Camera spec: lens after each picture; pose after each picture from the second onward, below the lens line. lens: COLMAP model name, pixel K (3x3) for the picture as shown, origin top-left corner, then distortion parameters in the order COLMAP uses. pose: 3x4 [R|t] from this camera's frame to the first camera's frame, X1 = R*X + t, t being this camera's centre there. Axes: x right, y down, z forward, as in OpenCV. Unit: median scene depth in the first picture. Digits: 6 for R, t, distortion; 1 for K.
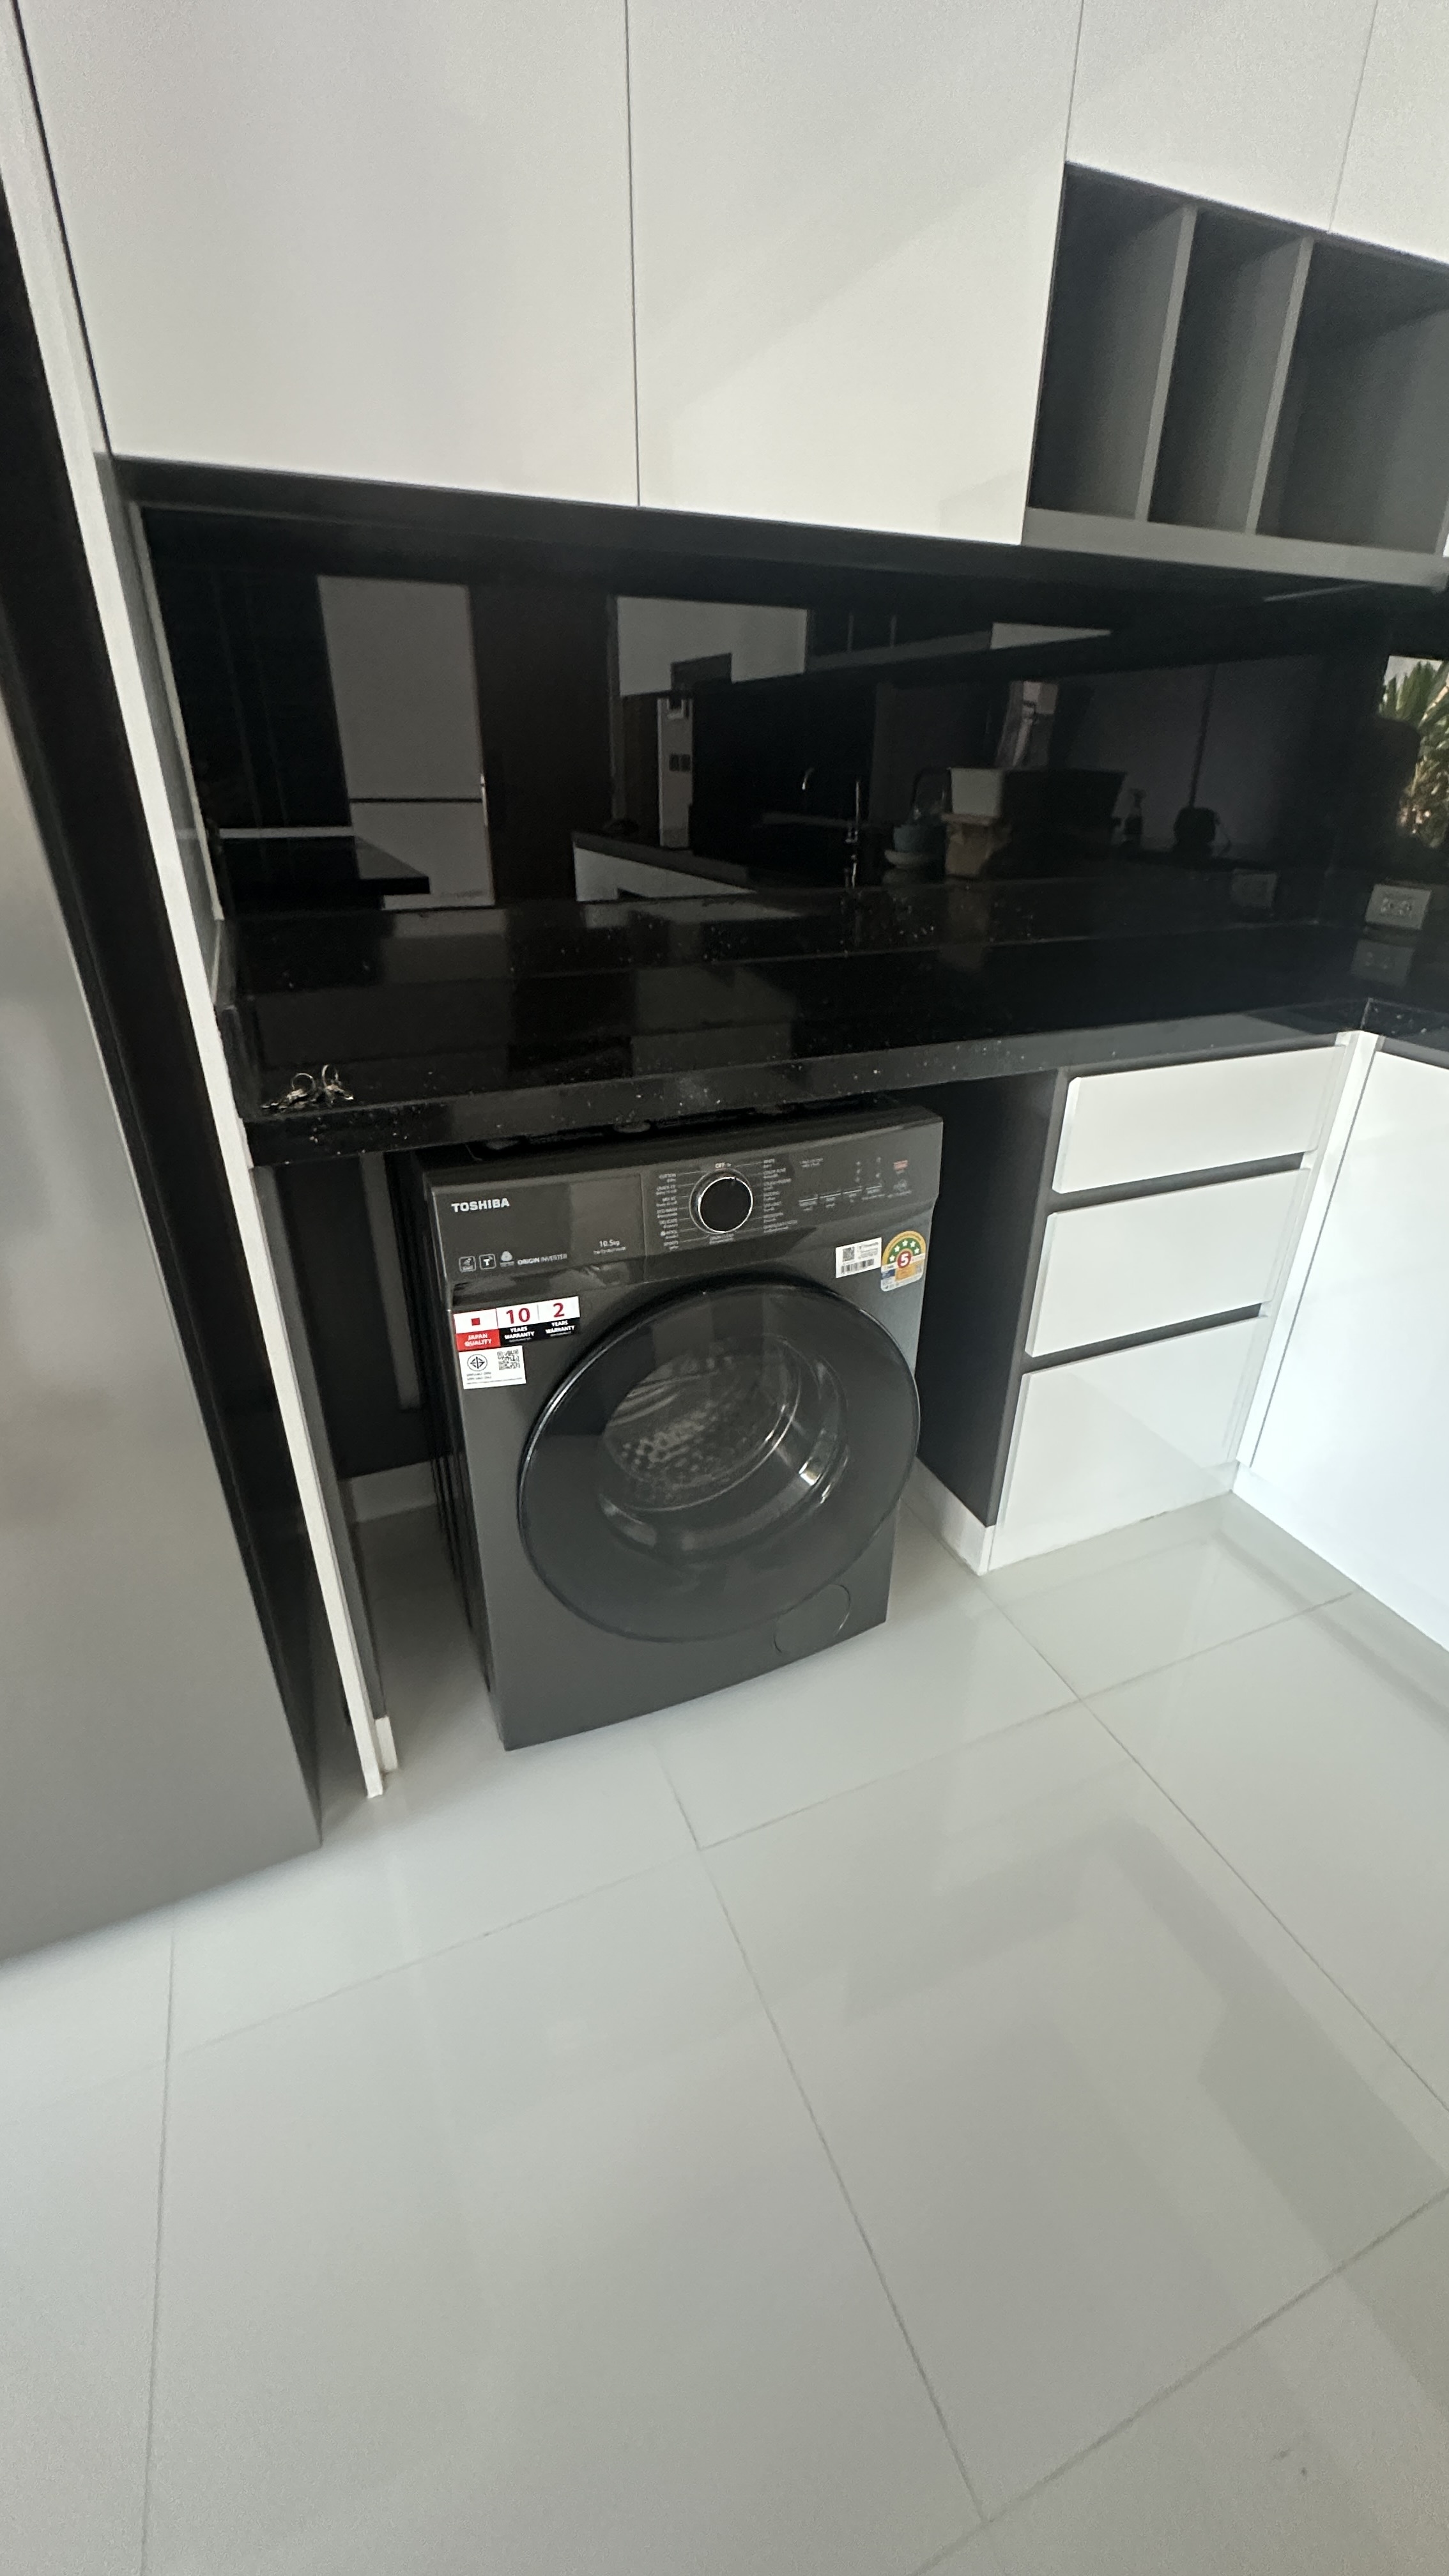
lens RADIAL K [[1021.7, 0, 727.5], [0, 1021.7, 1281.3], [0, 0, 1]] dist [0.002022, 0.000254]
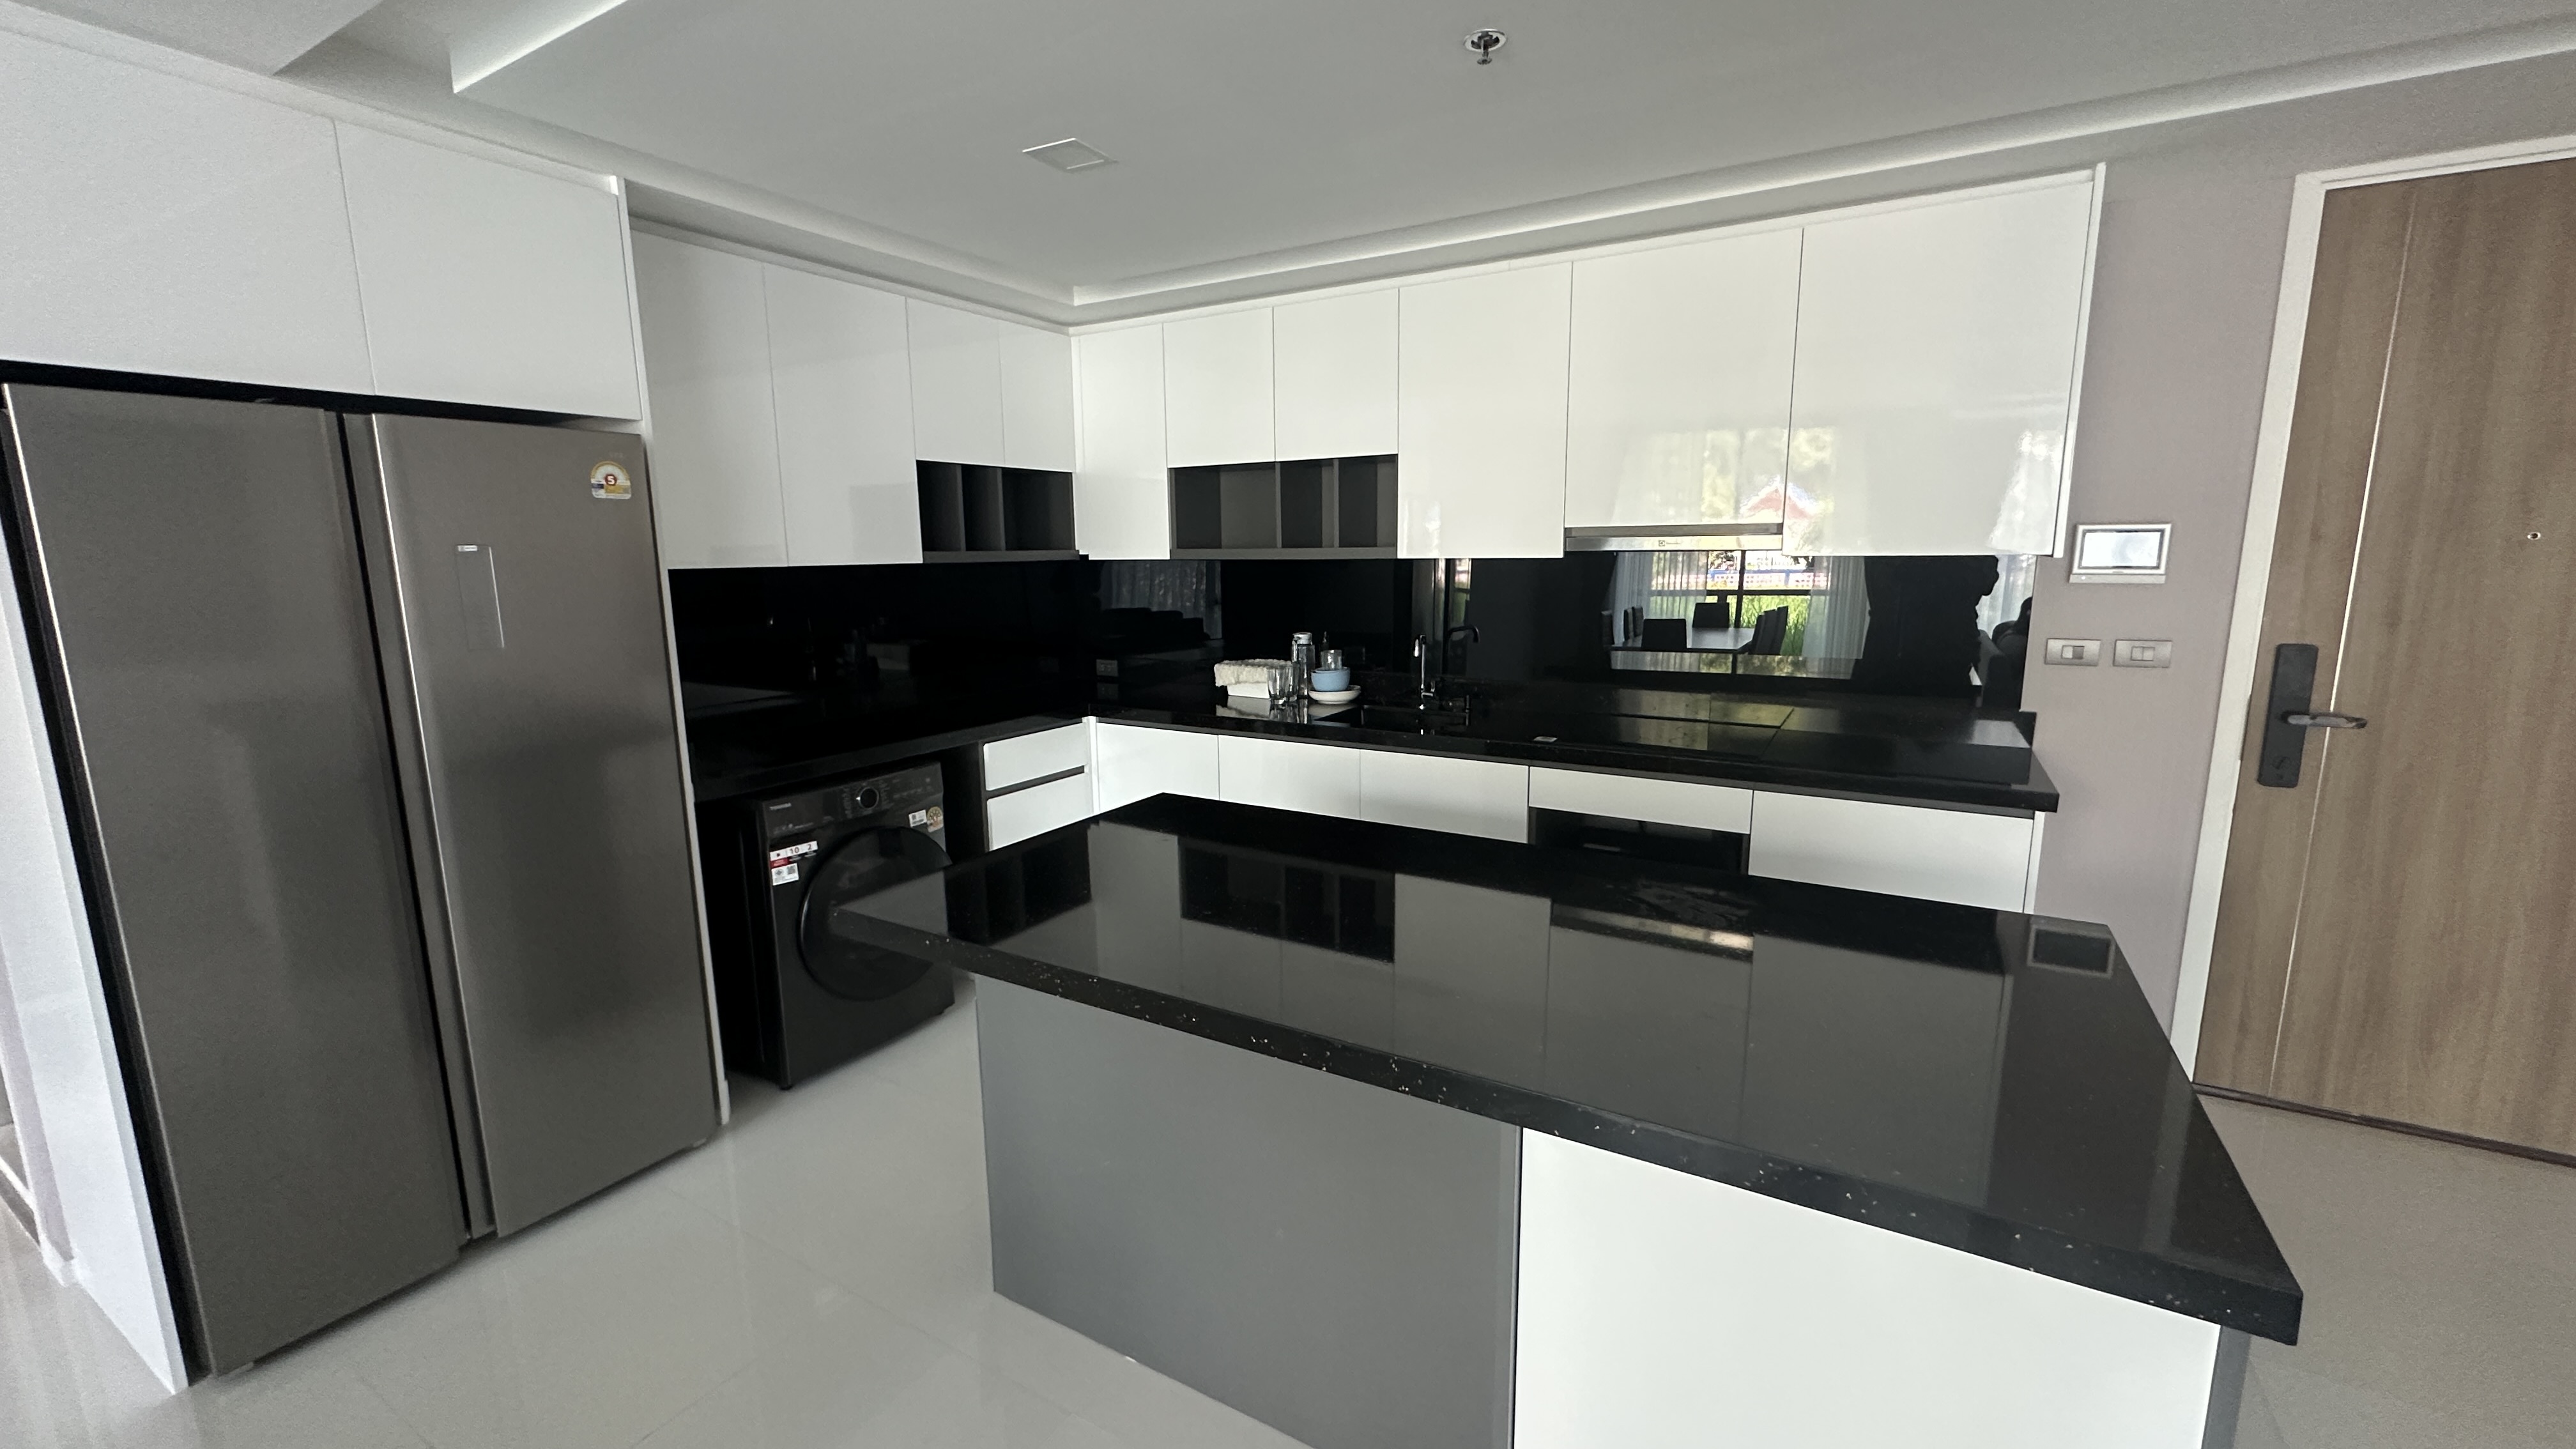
lens RADIAL K [[1021.7, 0, 1285.8], [0, 1021.7, 718.5], [0, 0, 1]] dist [0.002022, 0.000254]
pose [[0.808300, -0.115582, 0.577315, -0.607076], [0.284357, 0.935236, -0.210890, 0.574987], [-0.515551, 0.334626, 0.788817, -1.662685]]
